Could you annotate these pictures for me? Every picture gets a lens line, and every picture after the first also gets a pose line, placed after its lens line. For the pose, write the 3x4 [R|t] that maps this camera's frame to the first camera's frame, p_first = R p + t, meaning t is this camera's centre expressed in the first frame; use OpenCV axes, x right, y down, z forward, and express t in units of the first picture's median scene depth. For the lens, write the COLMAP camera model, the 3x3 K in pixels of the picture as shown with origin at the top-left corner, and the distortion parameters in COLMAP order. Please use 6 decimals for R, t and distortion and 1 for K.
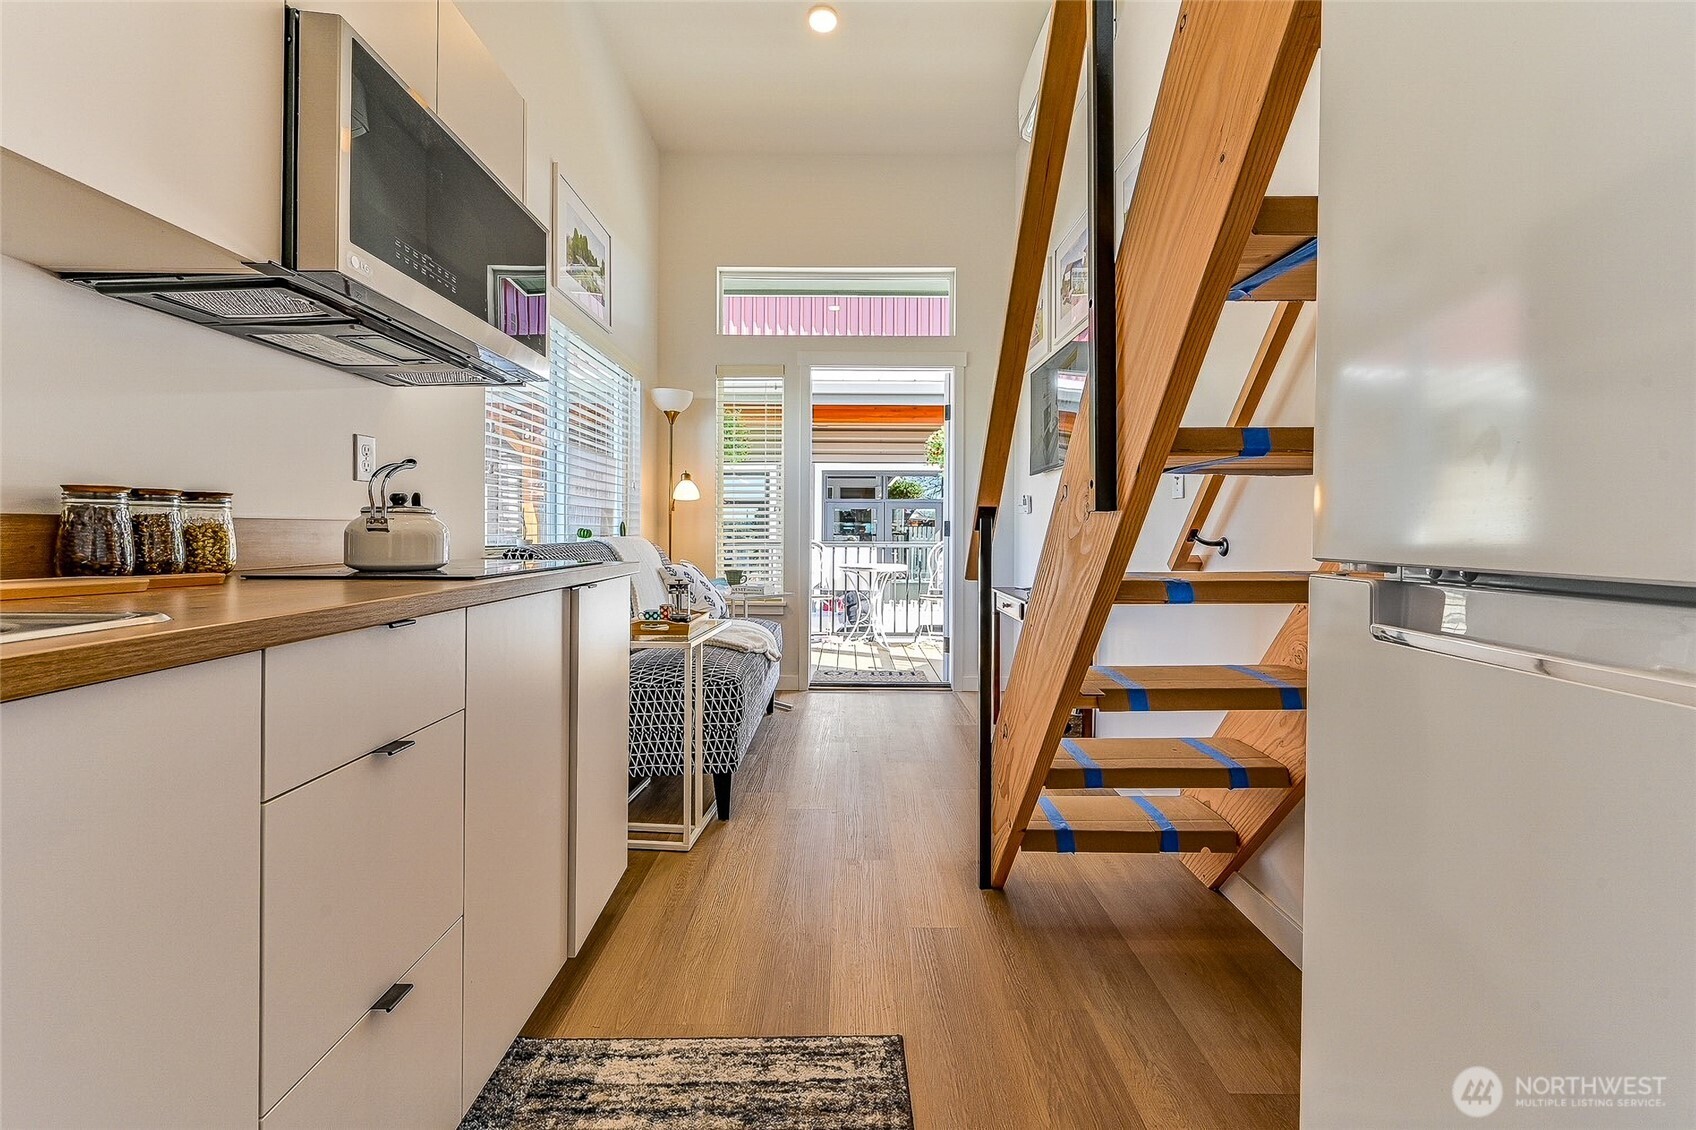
lens RADIAL K [[679.4, 0, 856.8], [0, 679.4, 539.9], [0, 0, 1]] dist [-0.003824, -0.000270]
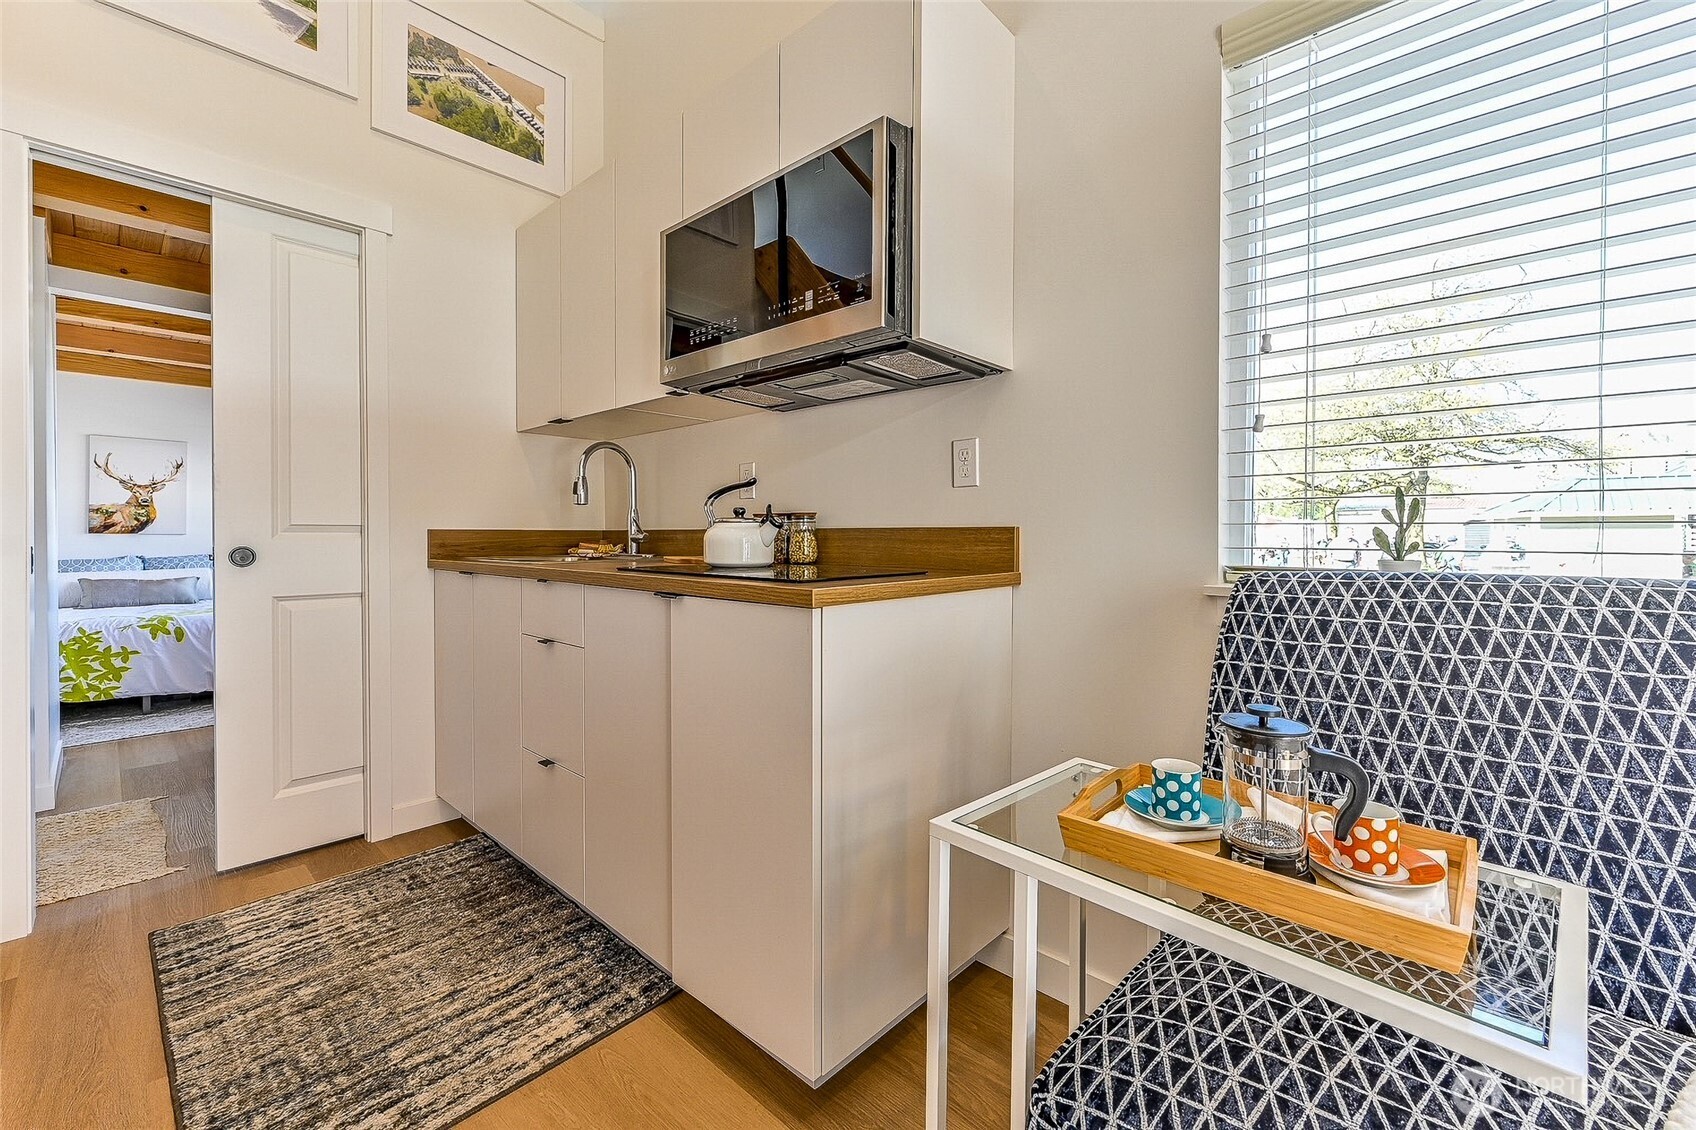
lens RADIAL K [[679.4, 0, 856.8], [0, 679.4, 539.9], [0, 0, 1]] dist [-0.003824, -0.000270]
pose [[-0.678830, 0.000523, -0.734295, 0.121983], [-0.013956, 0.999810, 0.013614, -0.027650], [0.734162, 0.019489, -0.678694, 2.037806]]
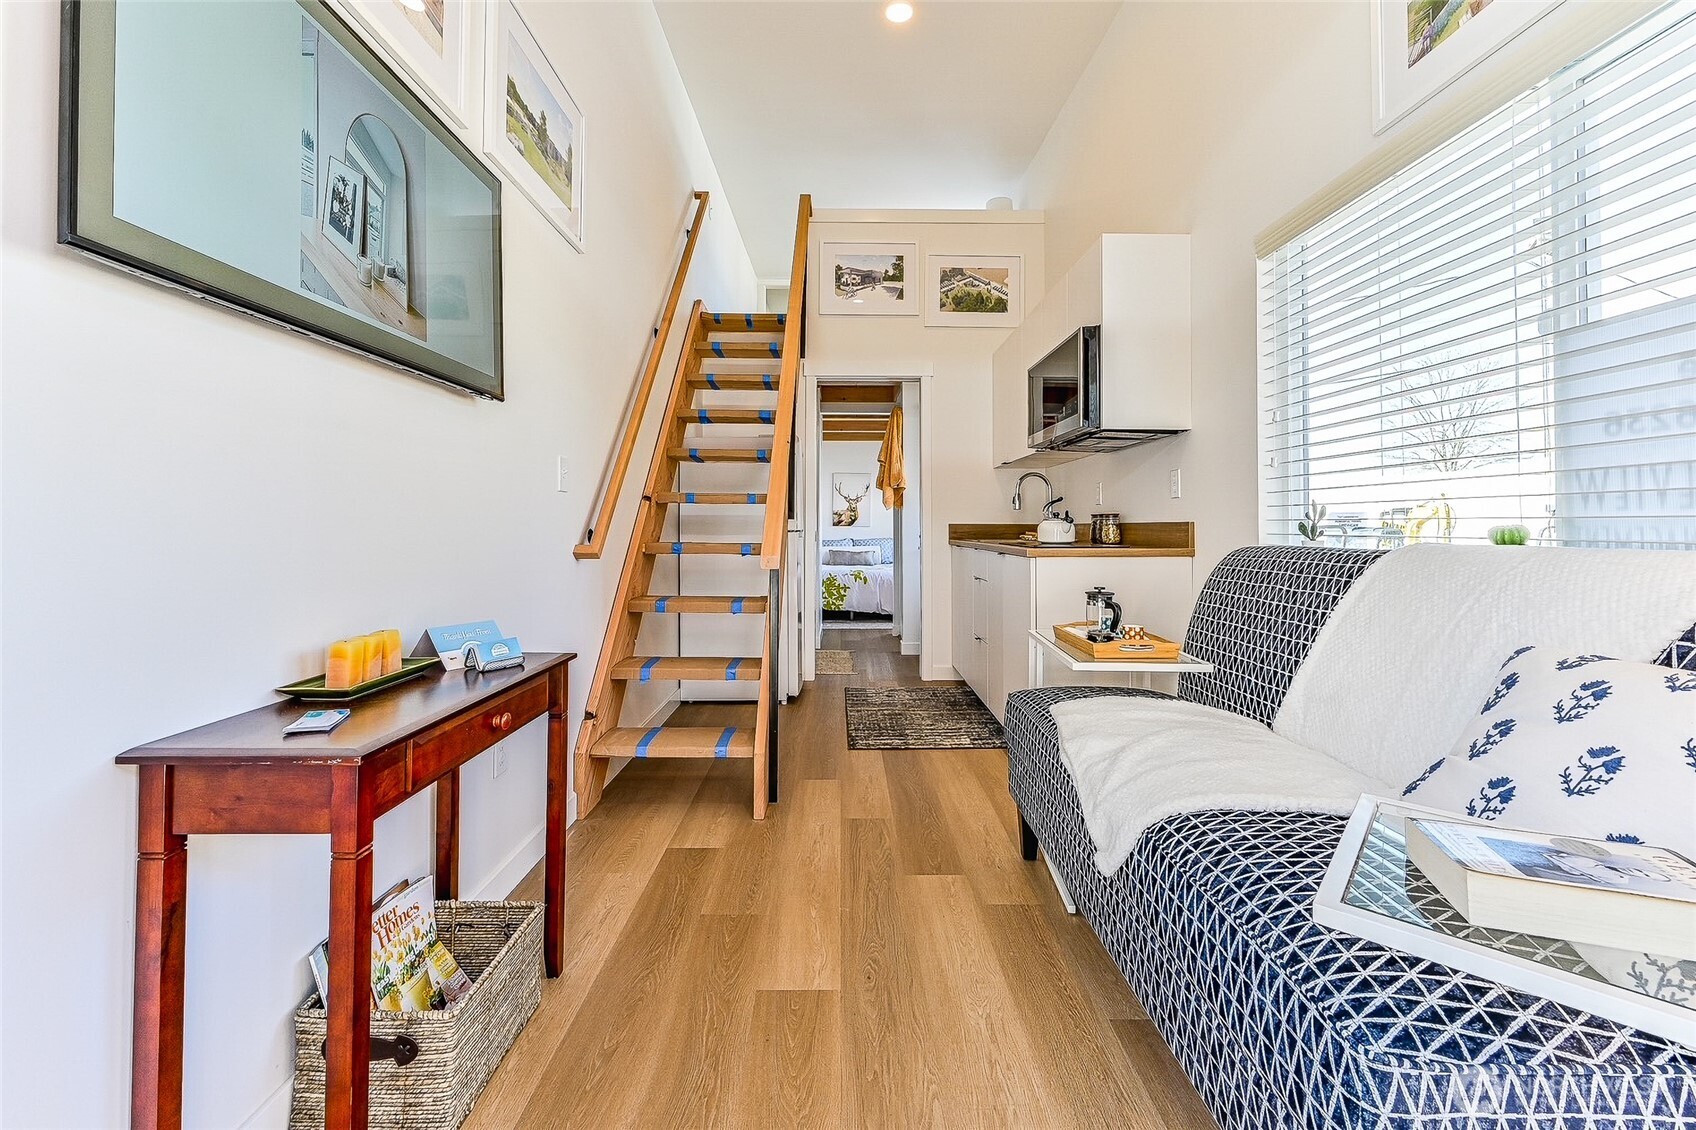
lens RADIAL K [[679.4, 0, 856.8], [0, 679.4, 539.9], [0, 0, 1]] dist [-0.003824, -0.000270]
pose [[-0.999940, -0.008588, -0.006837, 0.064365], [-0.008809, 0.999417, 0.032986, -0.042937], [0.006549, 0.033044, -0.999432, 3.421248]]
